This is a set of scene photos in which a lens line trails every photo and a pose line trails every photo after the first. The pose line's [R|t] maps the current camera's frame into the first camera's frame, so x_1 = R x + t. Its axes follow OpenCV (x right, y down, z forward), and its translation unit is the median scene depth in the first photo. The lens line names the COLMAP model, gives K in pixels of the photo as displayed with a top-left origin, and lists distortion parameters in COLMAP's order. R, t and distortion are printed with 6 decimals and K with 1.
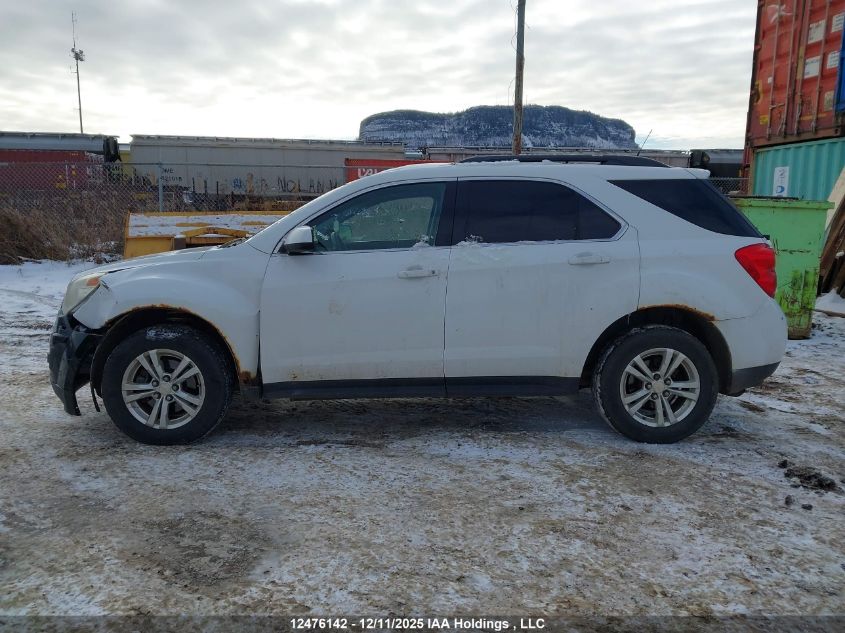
lens RADIAL K [[639.2, 0, 419.0], [0, 639.2, 316.8], [0, 0, 1]] dist [0.016164, -0.002376]
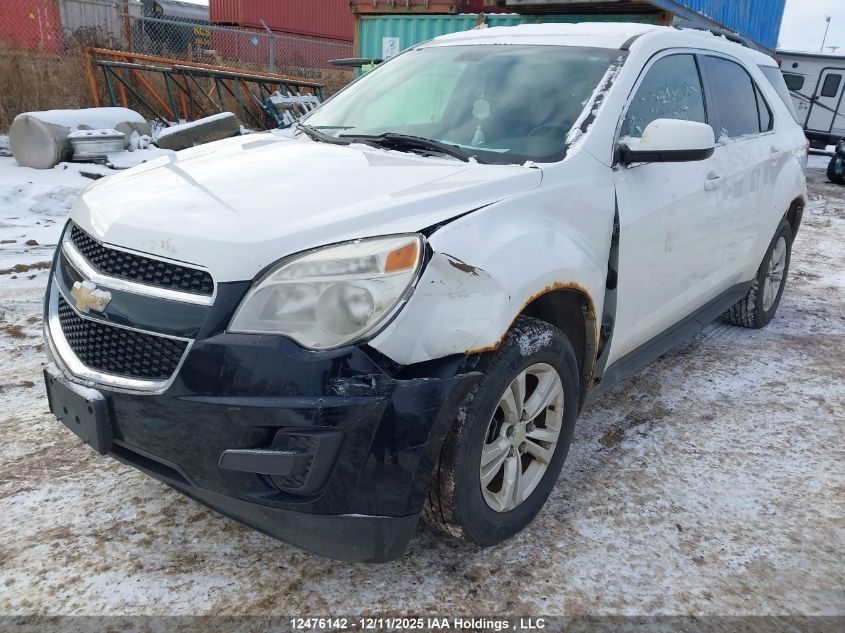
lens RADIAL K [[639.2, 0, 419.0], [0, 639.2, 316.8], [0, 0, 1]] dist [0.016164, -0.002376]
pose [[0.682632, -0.218753, 0.697252, -0.796941], [0.070536, 0.969413, 0.235082, -0.114482], [-0.727350, -0.111293, 0.677182, 0.704711]]
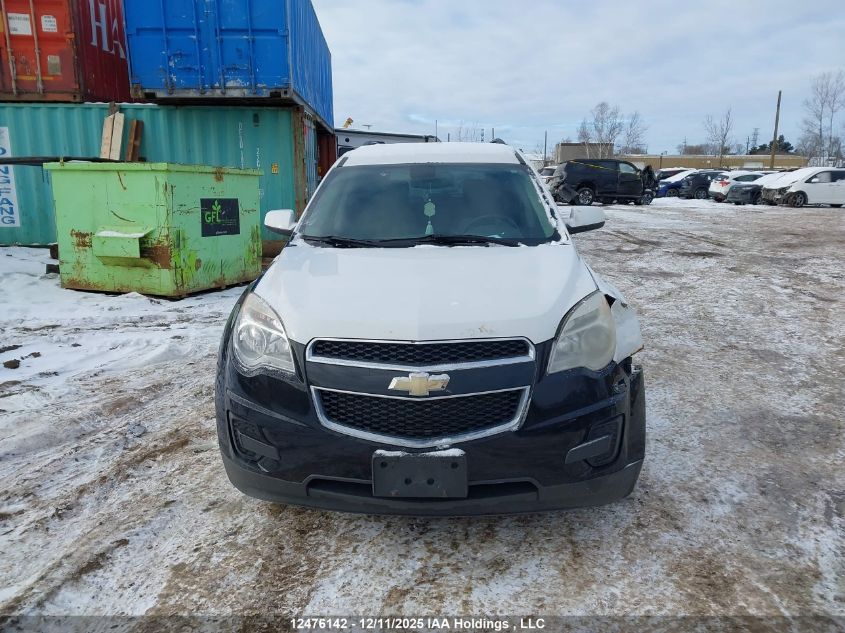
lens RADIAL K [[639.2, 0, 419.0], [0, 639.2, 316.8], [0, 0, 1]] dist [0.016164, -0.002376]
pose [[0.084341, -0.231046, 0.969280, -1.195685], [0.166194, 0.962382, 0.214940, -0.224942], [-0.982479, 0.142961, 0.119567, 1.109980]]
